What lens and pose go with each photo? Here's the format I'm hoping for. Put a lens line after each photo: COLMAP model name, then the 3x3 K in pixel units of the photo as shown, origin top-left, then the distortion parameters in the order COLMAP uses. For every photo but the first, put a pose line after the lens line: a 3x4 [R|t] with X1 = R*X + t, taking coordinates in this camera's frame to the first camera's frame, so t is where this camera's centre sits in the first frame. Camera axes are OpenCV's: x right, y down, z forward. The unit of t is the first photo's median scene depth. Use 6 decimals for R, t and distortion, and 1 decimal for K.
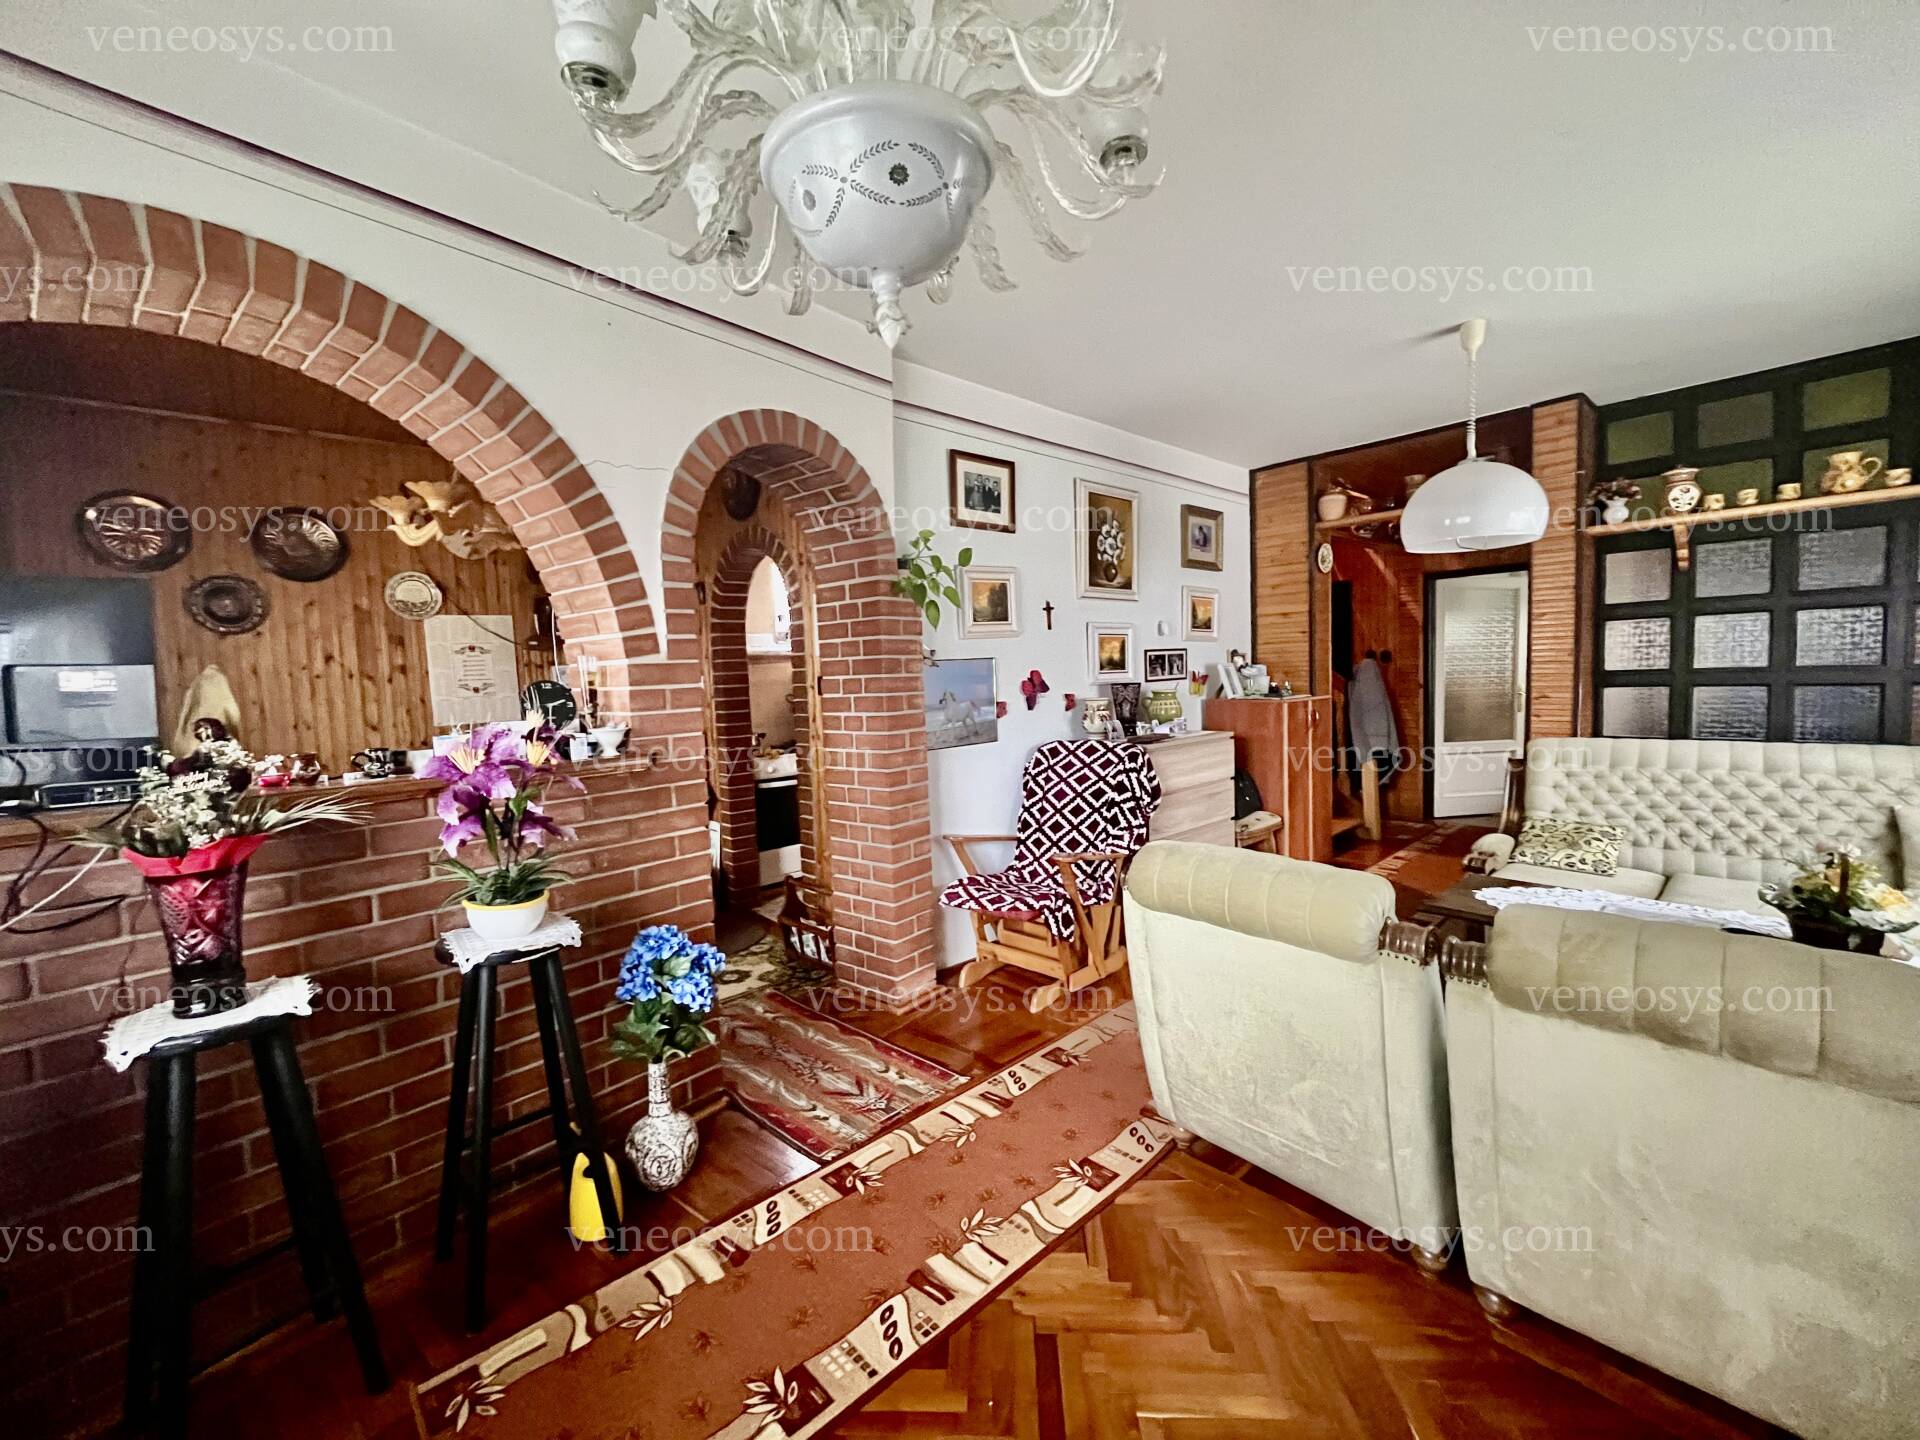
lens RADIAL K [[776.1, 0, 956.3], [0, 776.1, 721.7], [0, 0, 1]] dist [-0.004166, -0.000278]
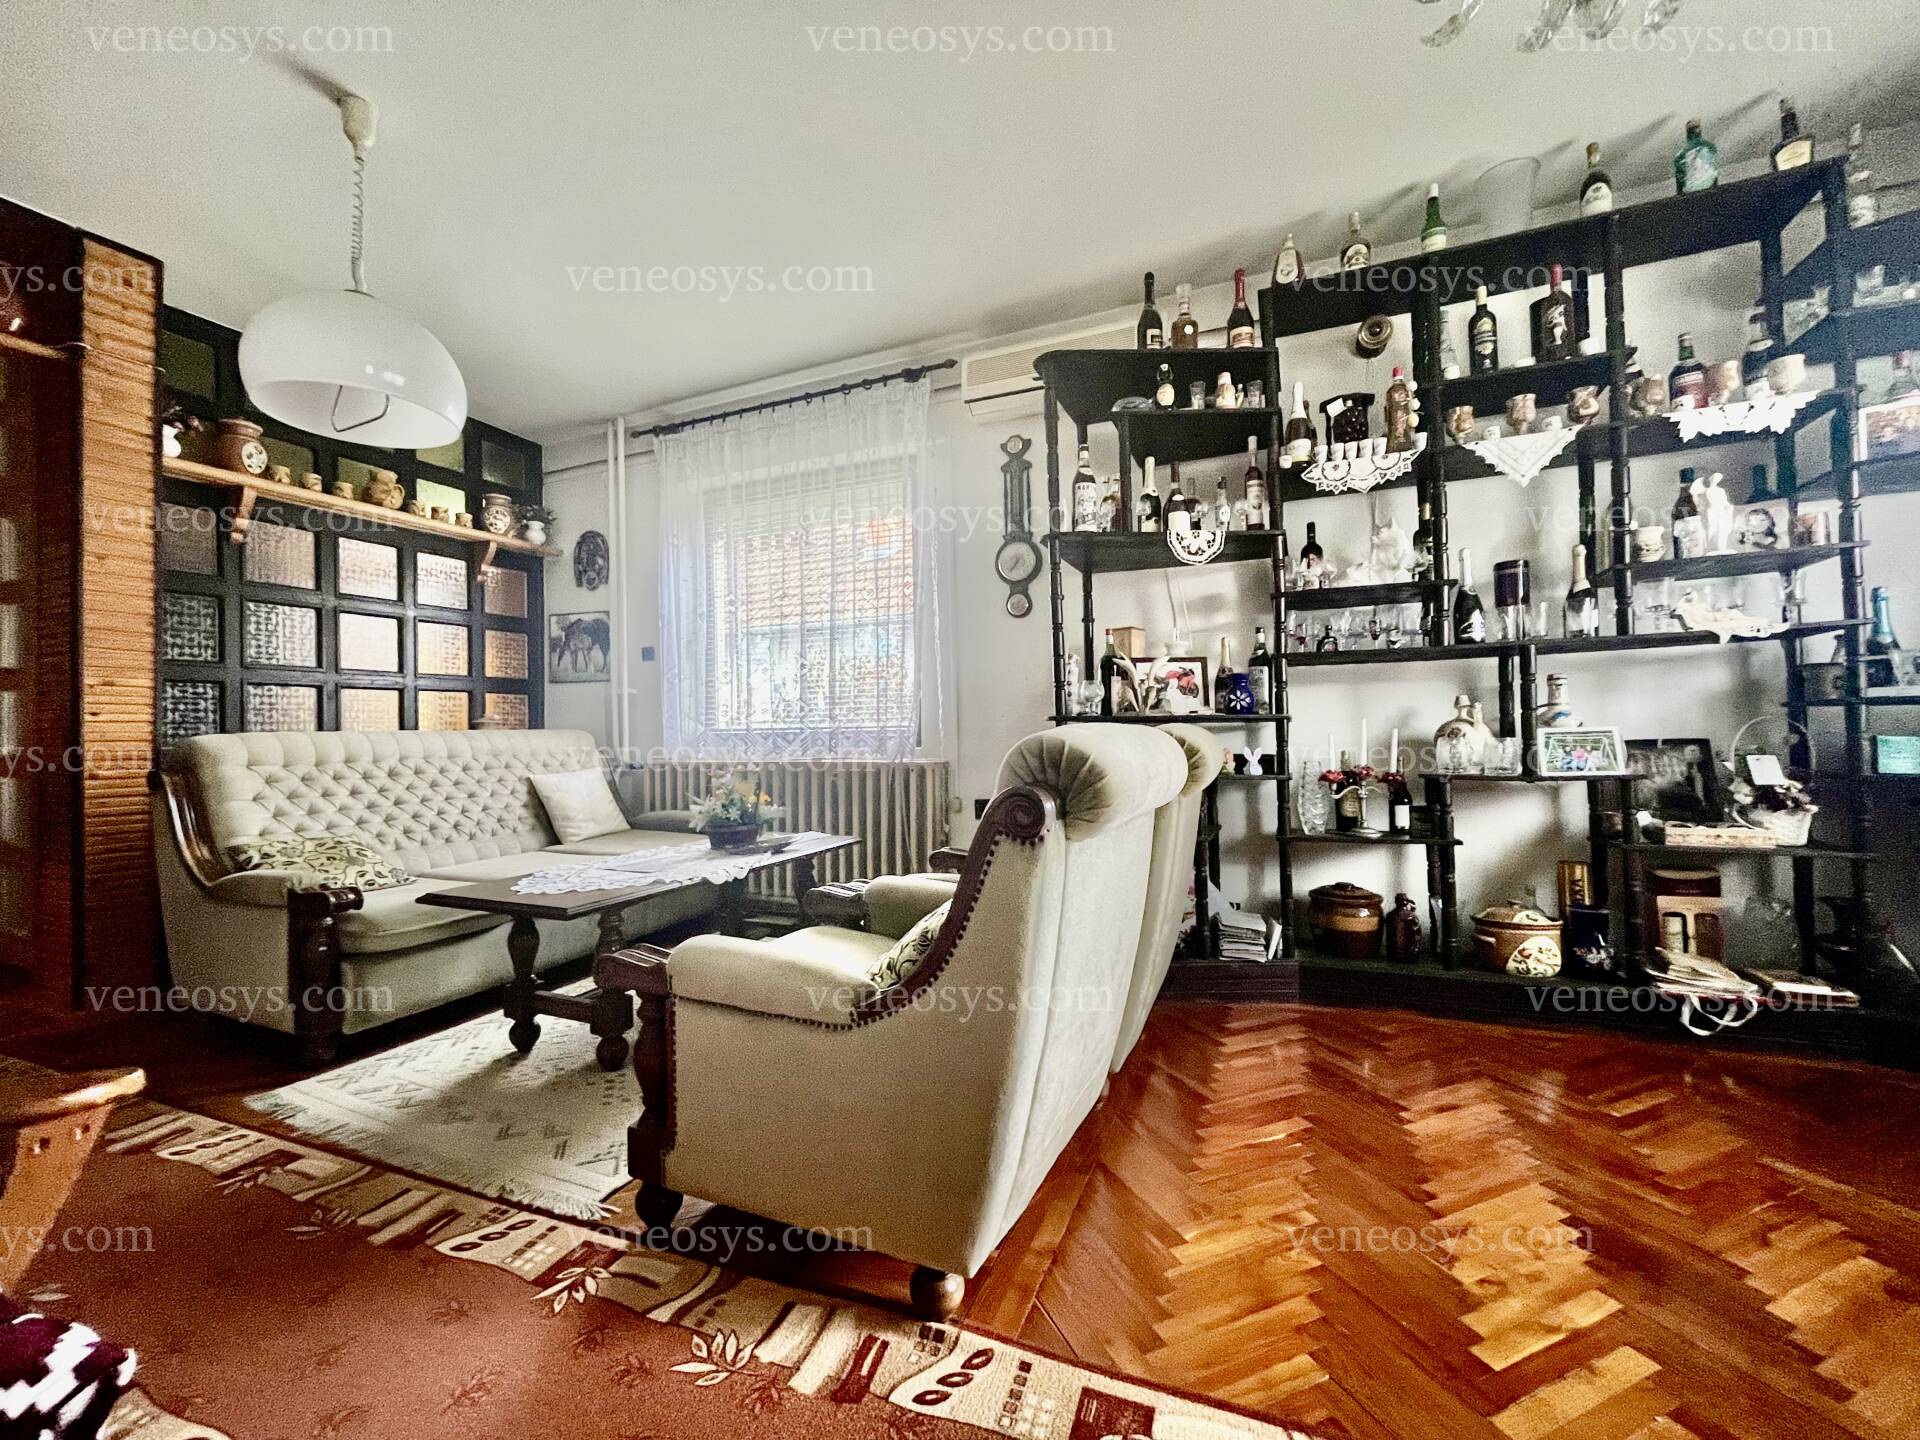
lens RADIAL K [[783.5, 0, 960.0], [0, 783.5, 720.0], [0, 0, 1]] dist [-0.008500, -0.000294]
pose [[-0.424733, 0.052697, 0.903784, -0.147448], [0.087694, 0.996005, -0.016862, 0.083592], [-0.901061, 0.072095, -0.427658, 0.750634]]
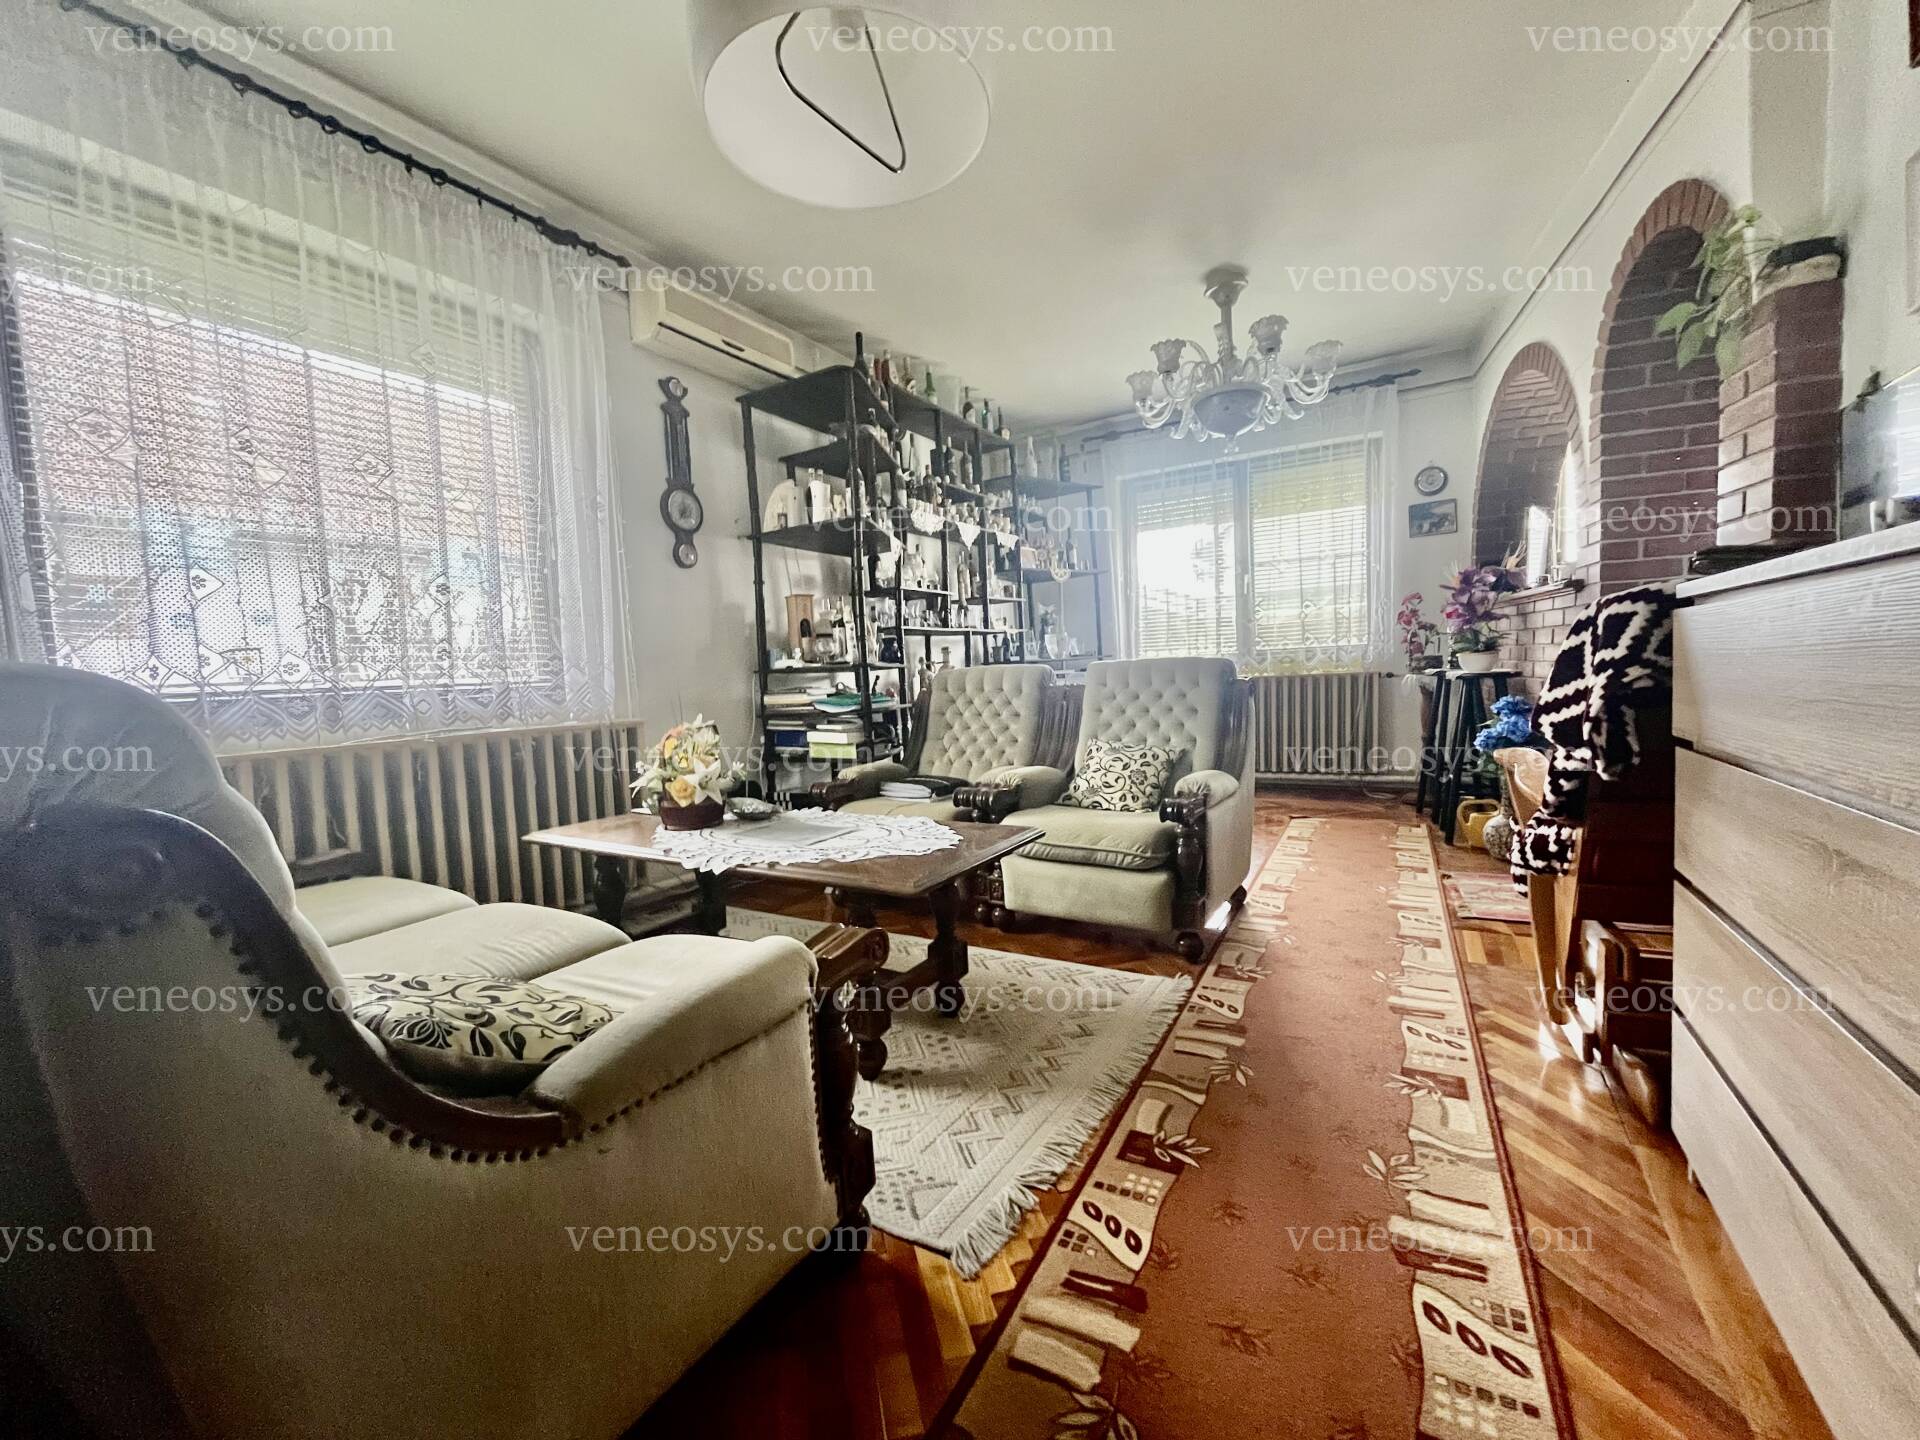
lens RADIAL K [[776.1, 0, 956.3], [0, 776.1, 721.7], [0, 0, 1]] dist [-0.004166, -0.000278]
pose [[-0.949574, 0.091817, -0.299798, 0.691488], [0.051449, 0.988831, 0.139882, 0.016803], [0.309293, 0.117404, -0.943692, 1.291795]]
